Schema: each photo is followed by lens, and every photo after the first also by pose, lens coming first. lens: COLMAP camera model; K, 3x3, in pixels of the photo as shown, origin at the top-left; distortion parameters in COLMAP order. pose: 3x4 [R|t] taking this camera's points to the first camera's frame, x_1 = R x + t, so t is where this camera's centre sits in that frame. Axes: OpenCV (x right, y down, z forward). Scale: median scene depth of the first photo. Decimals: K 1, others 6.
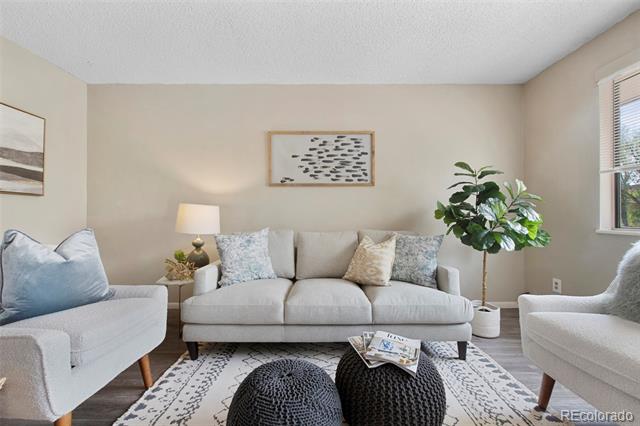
lens RADIAL K [[252.8, 0, 318.3], [0, 252.8, 216.6], [0, 0, 1]] dist [0.000767, -0.001628]
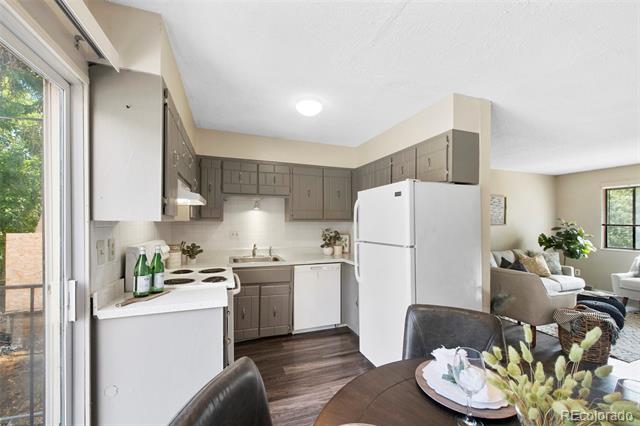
lens RADIAL K [[252.8, 0, 314.4], [0, 252.8, 226.8], [0, 0, 1]] dist [0.000767, -0.001628]
pose [[0.942159, 0.001359, 0.335163, -1.728025], [-0.005628, 0.999915, 0.011767, -0.123720], [-0.335119, -0.012973, 0.942087, -0.281691]]
